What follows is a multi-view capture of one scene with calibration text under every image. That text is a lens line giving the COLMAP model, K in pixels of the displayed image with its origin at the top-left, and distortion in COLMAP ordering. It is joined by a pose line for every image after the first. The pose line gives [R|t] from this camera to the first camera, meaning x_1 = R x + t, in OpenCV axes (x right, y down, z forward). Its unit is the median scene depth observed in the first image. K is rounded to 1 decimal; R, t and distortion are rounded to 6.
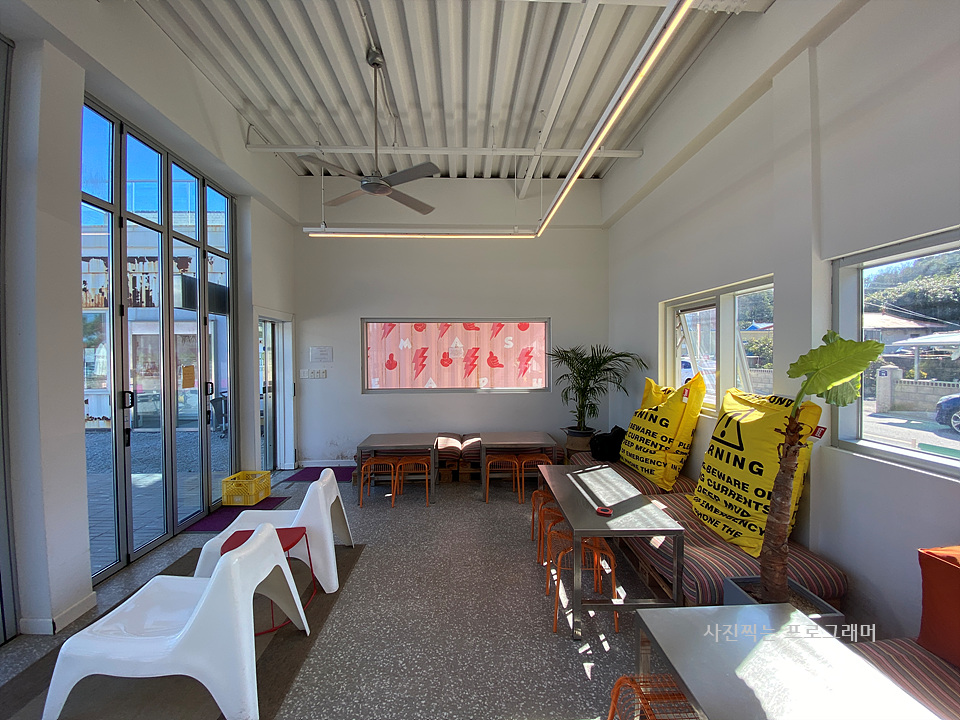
lens RADIAL K [[391.0, 0, 481.1], [0, 391.0, 362.9], [0, 0, 1]] dist [0.003659, -0.000109]
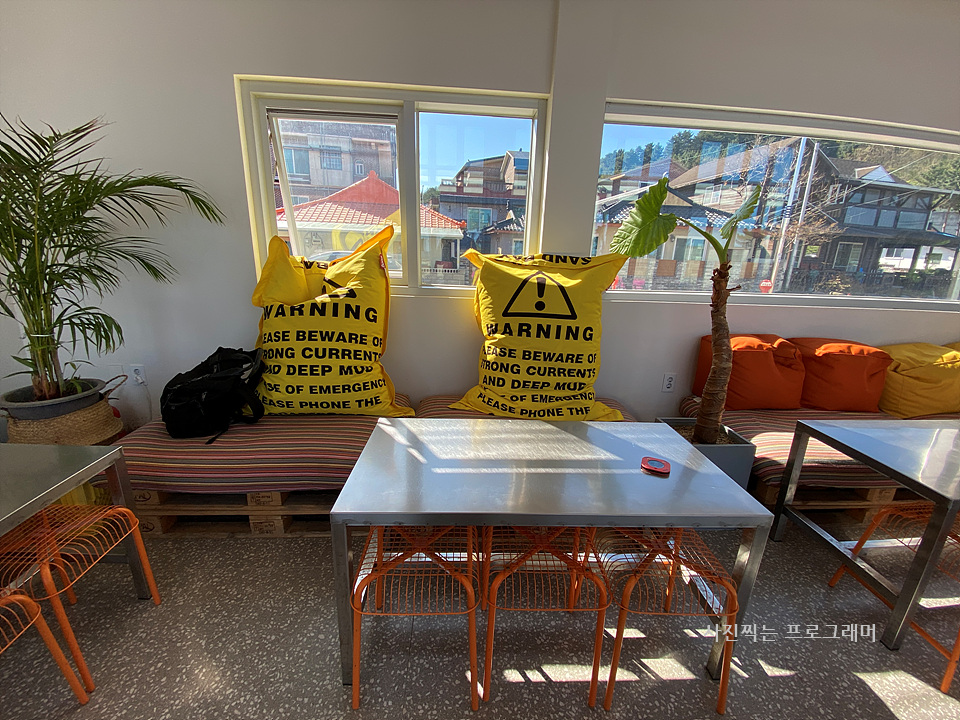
lens RADIAL K [[391.0, 0, 478.6], [0, 391.0, 359.1], [0, 0, 1]] dist [0.003659, -0.000109]
pose [[-0.020062, -0.264739, 0.964111, -0.108544], [-0.011238, 0.964304, 0.264558, 0.053207], [-0.999736, -0.005527, -0.022321, 0.766336]]
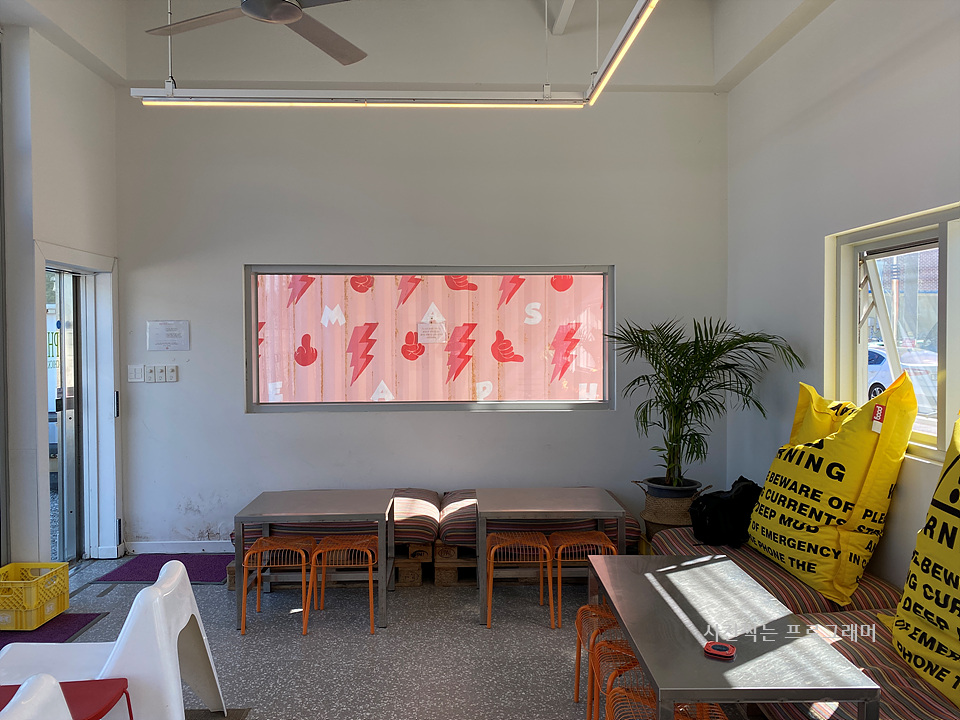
lens RADIAL K [[732.8, 0, 479.7], [0, 732.8, 358.5], [0, 0, 1]] dist [-0.029786, 0.007316]
pose [[0.999991, 0.002572, -0.003397, 0.005713], [-0.002542, 0.999957, 0.008876, -0.001798], [0.003420, -0.008868, 0.999955, 0.045515]]
